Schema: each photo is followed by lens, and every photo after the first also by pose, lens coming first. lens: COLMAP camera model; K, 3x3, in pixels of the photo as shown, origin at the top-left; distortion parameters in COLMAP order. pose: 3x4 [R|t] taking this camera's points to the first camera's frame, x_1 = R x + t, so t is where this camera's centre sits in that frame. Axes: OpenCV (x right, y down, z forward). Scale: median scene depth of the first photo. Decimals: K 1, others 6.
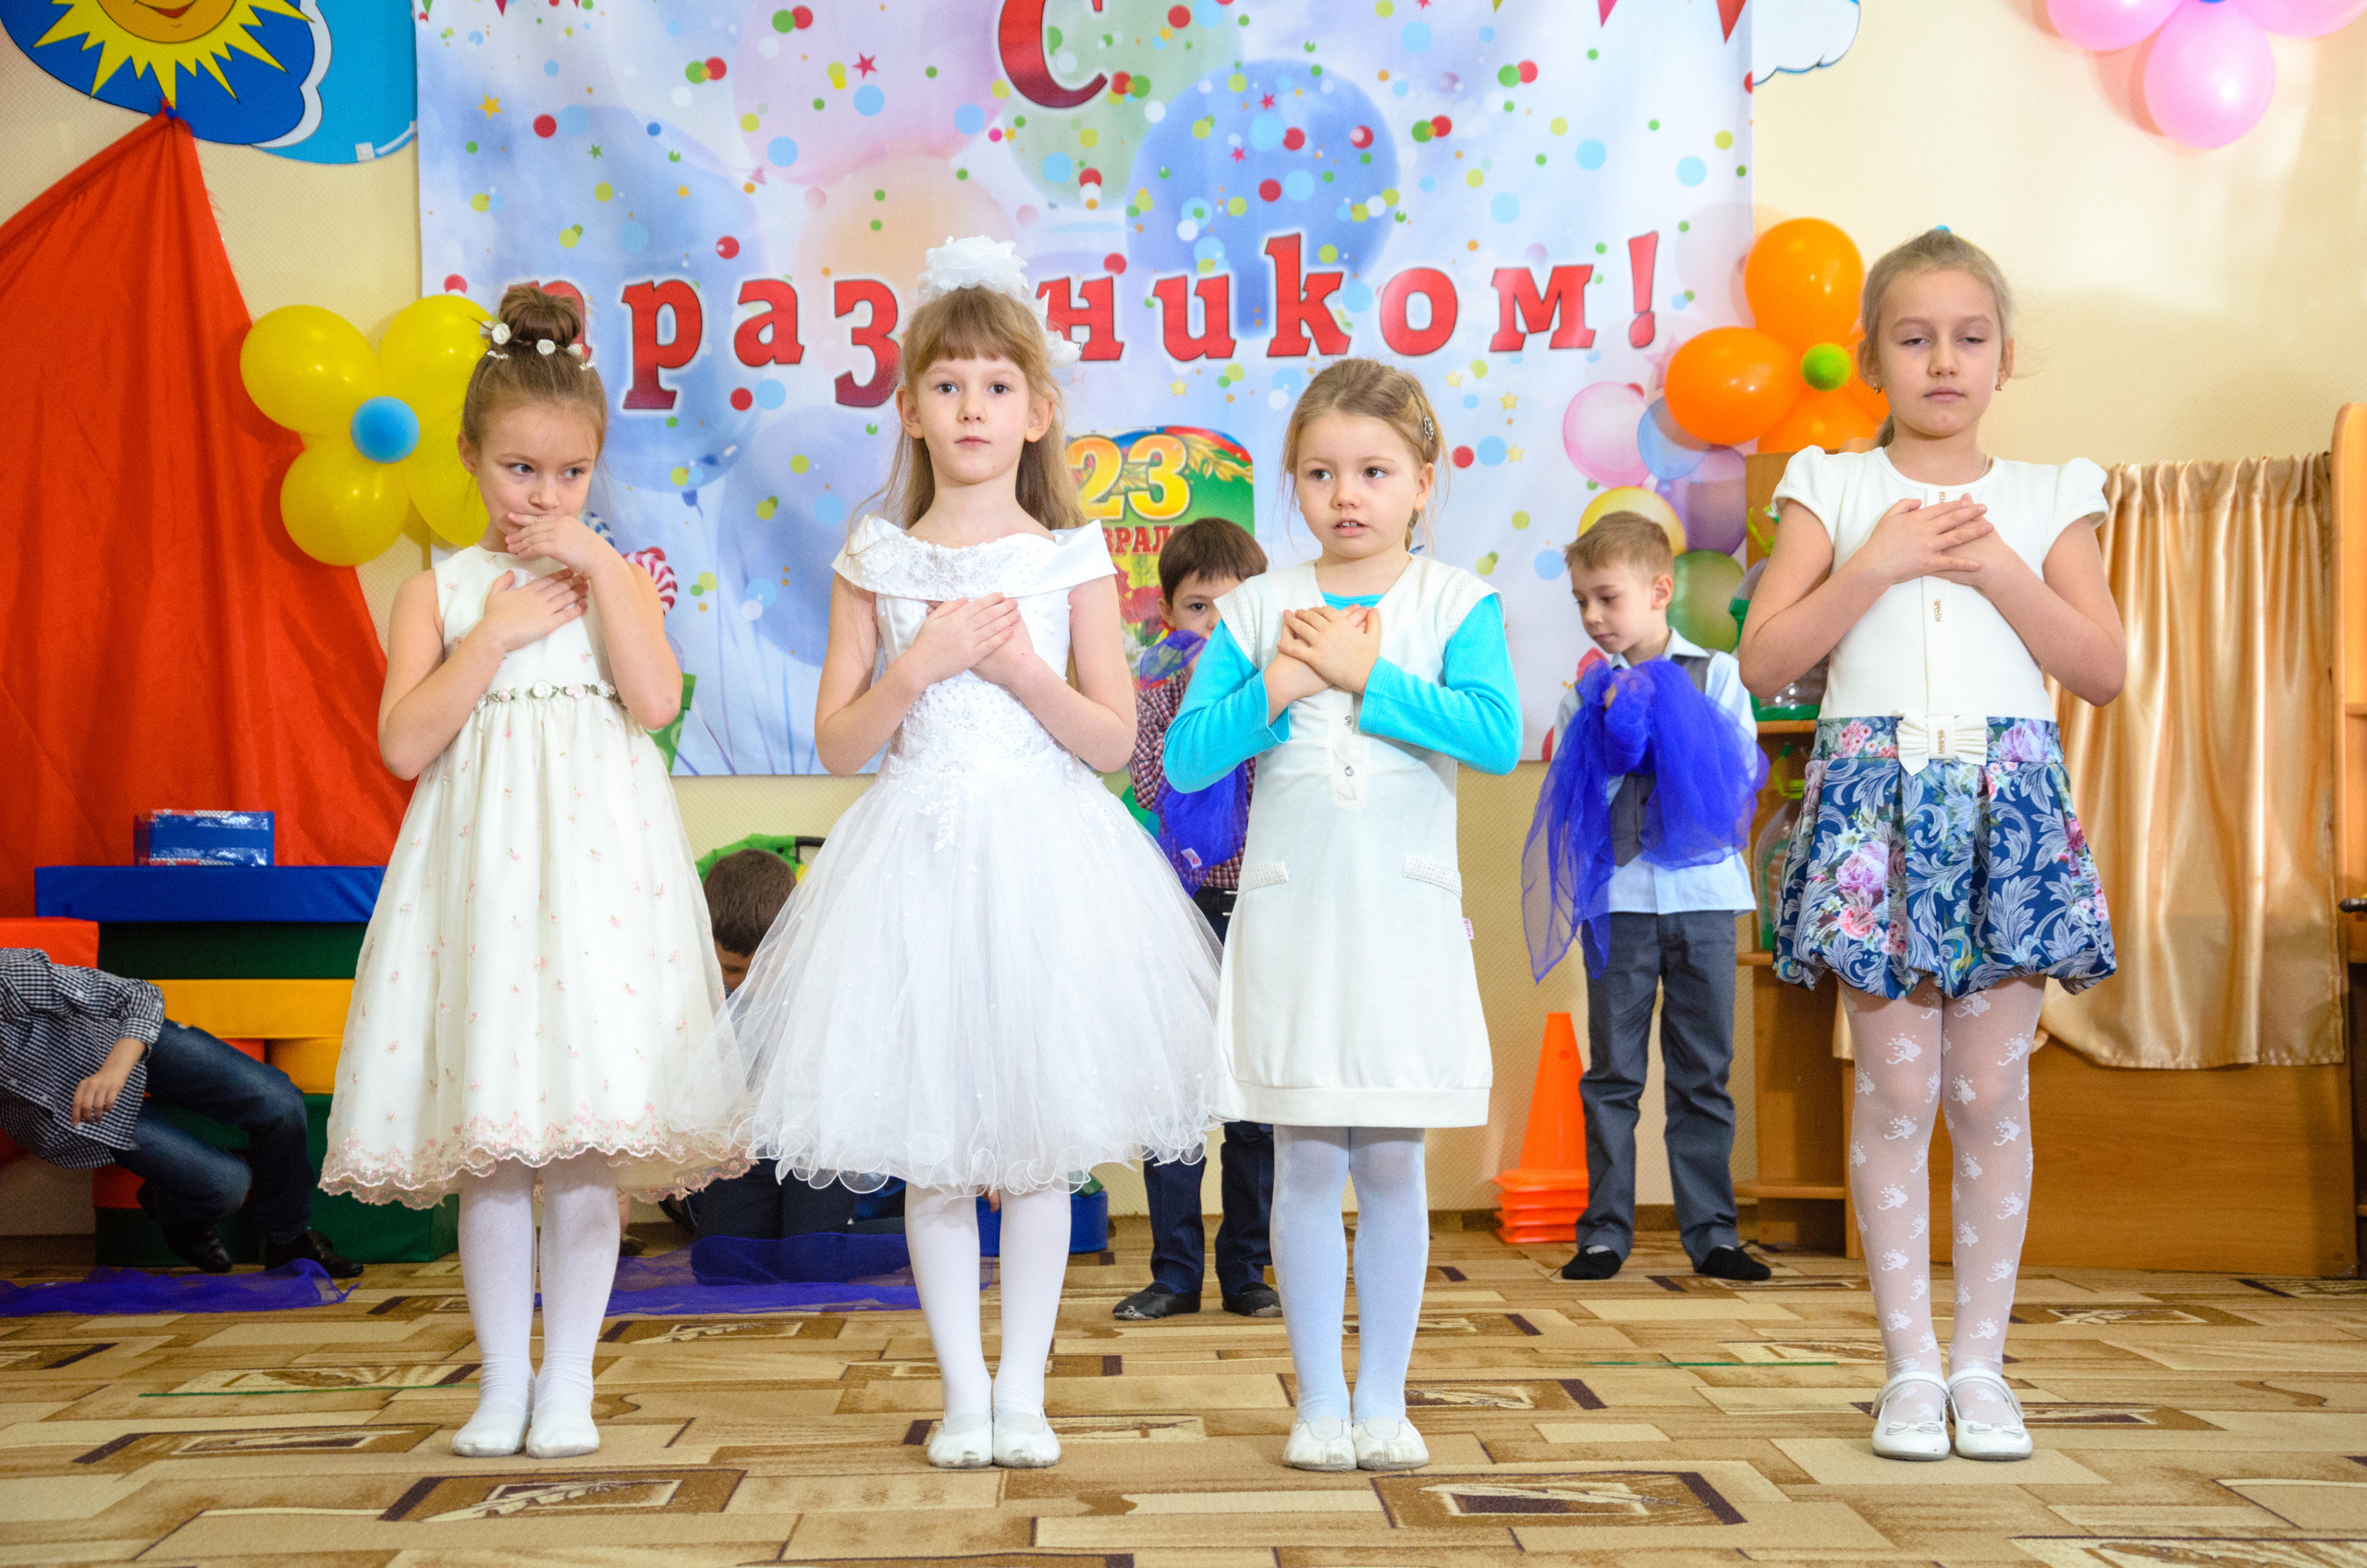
lens RADIAL K [[5013.0, 0, 1162.7], [0, 5013.0, 812.7], [0, 0, 1]] dist [0.475840, 0.000000]
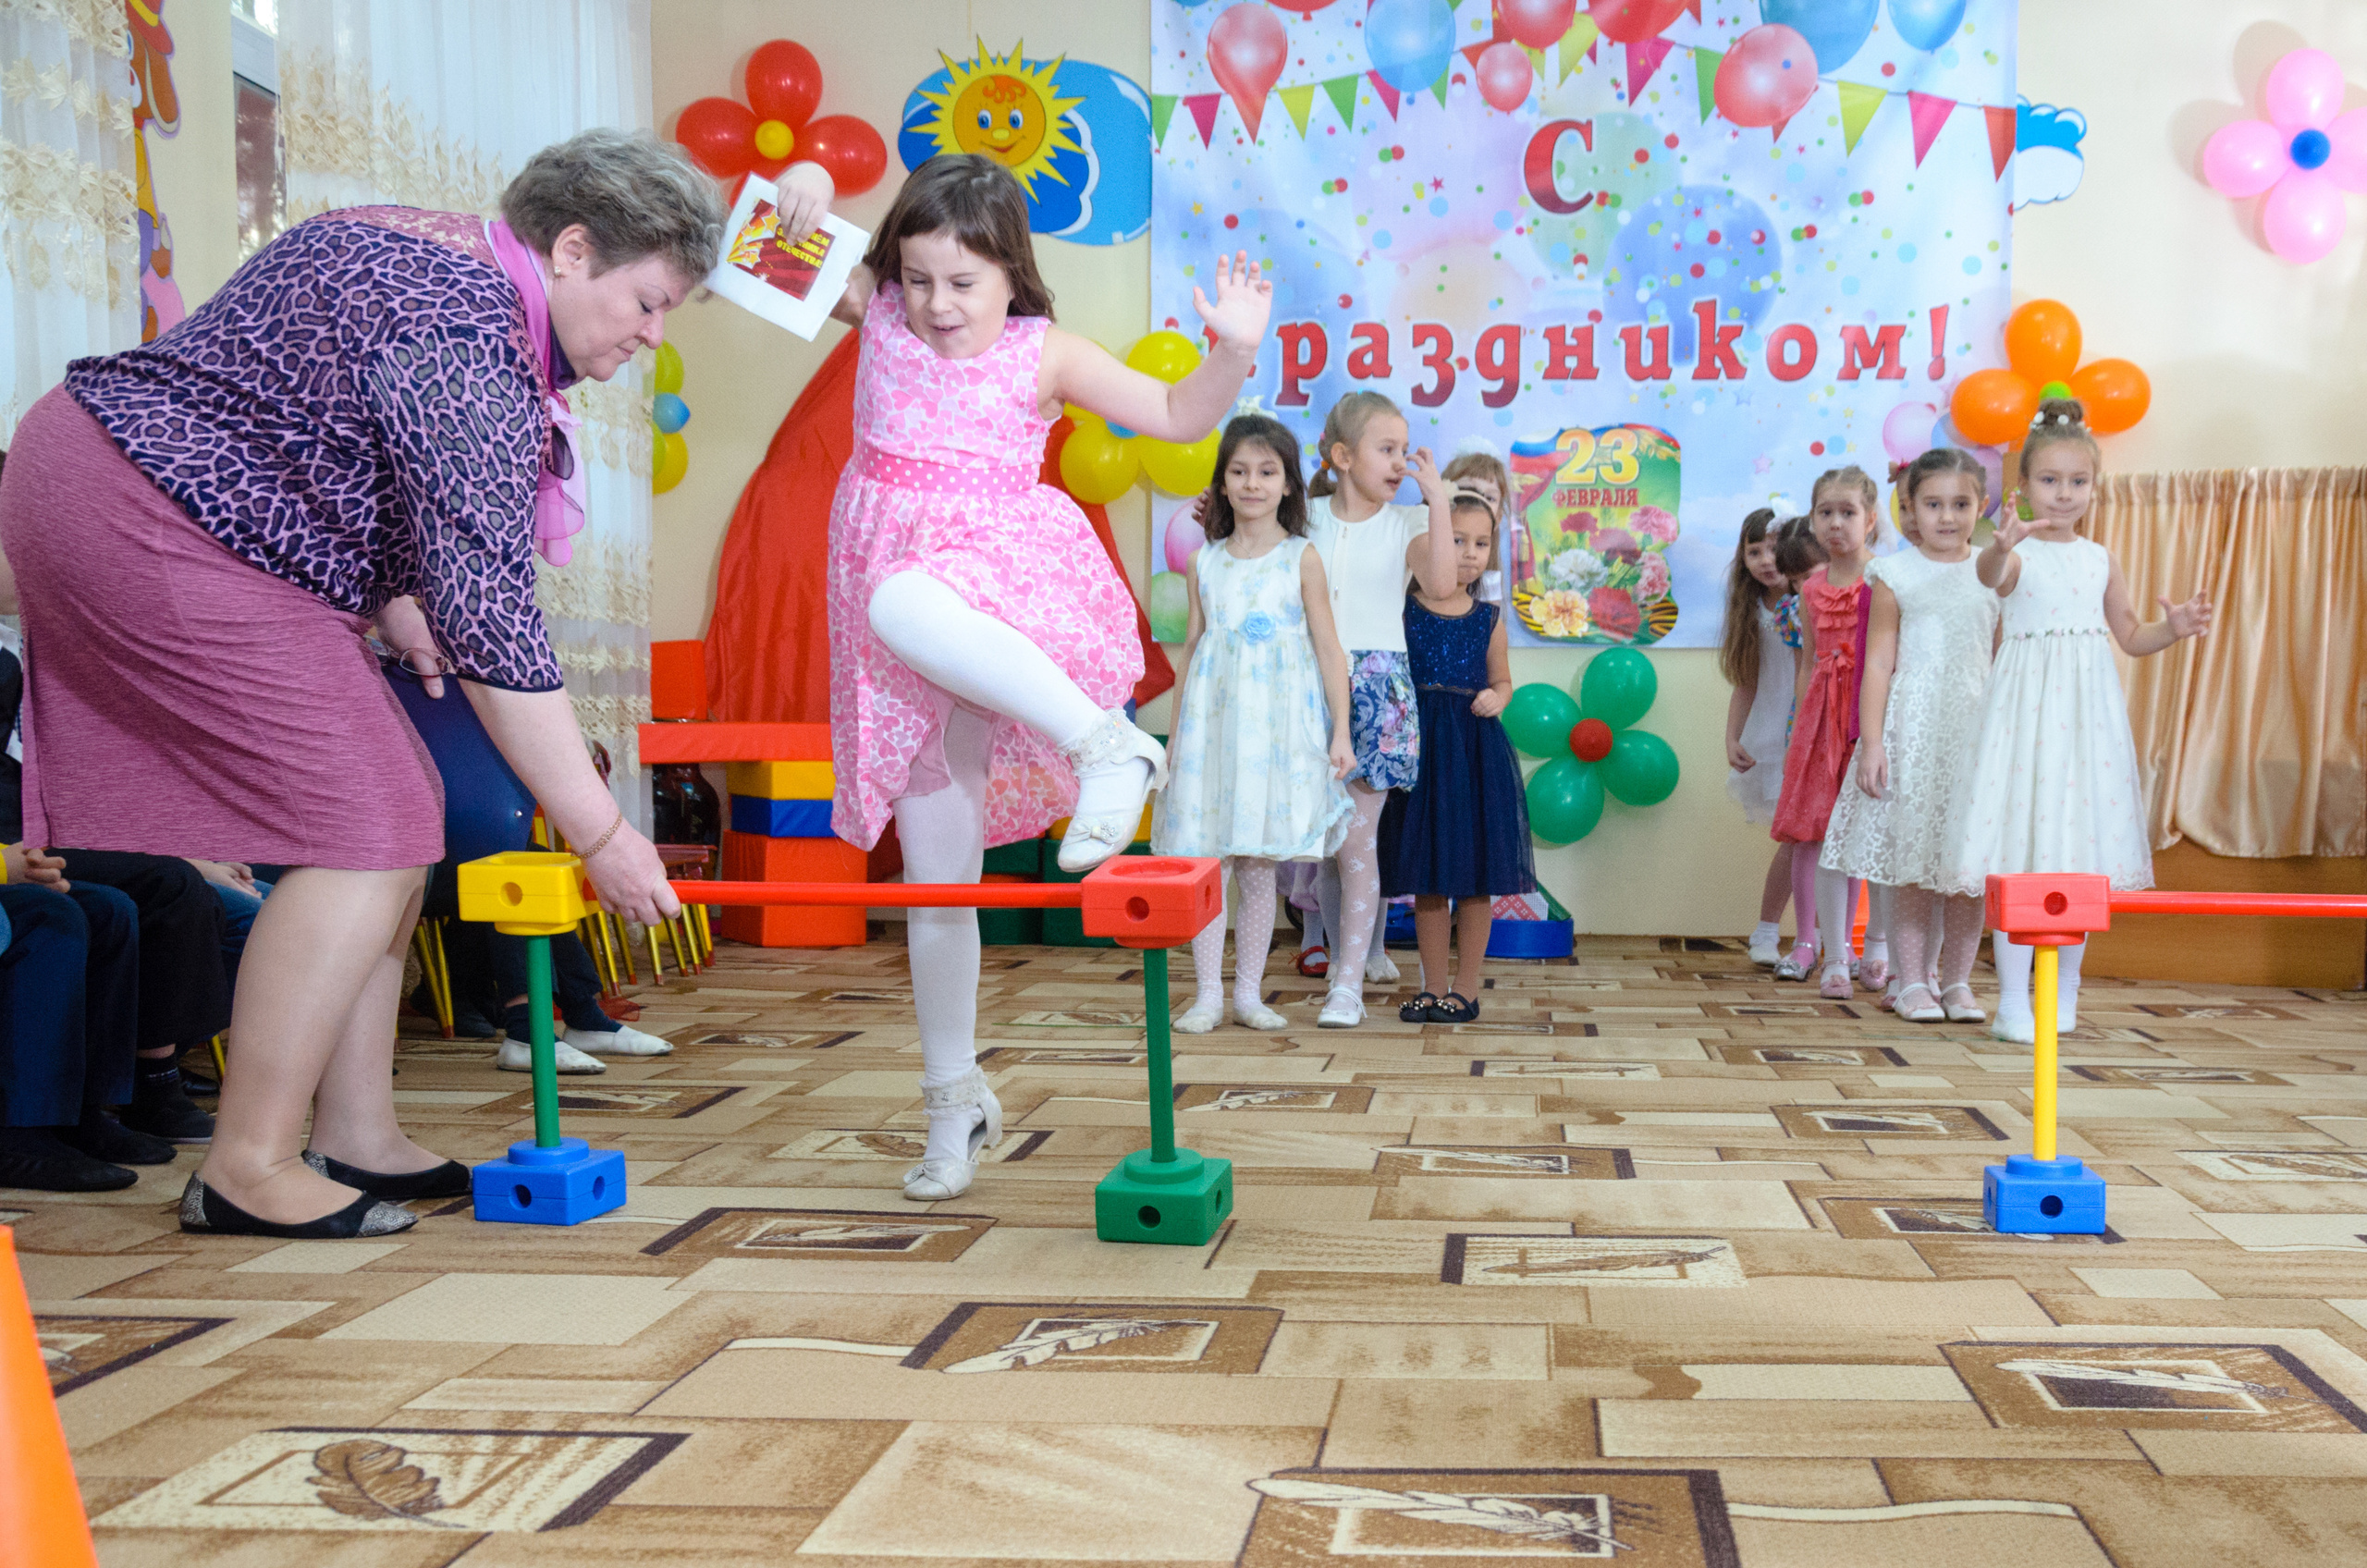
lens RADIAL K [[2593.9, 0, 1478.5], [0, 2593.9, 916.3], [0, 0, 1]] dist [0.009249, 0.000000]
pose [[0.998907, 0.030264, -0.035618, -0.011166], [-0.026919, 0.995494, 0.090923, 0.002335], [0.038209, -0.089865, 0.995221, 0.194122]]
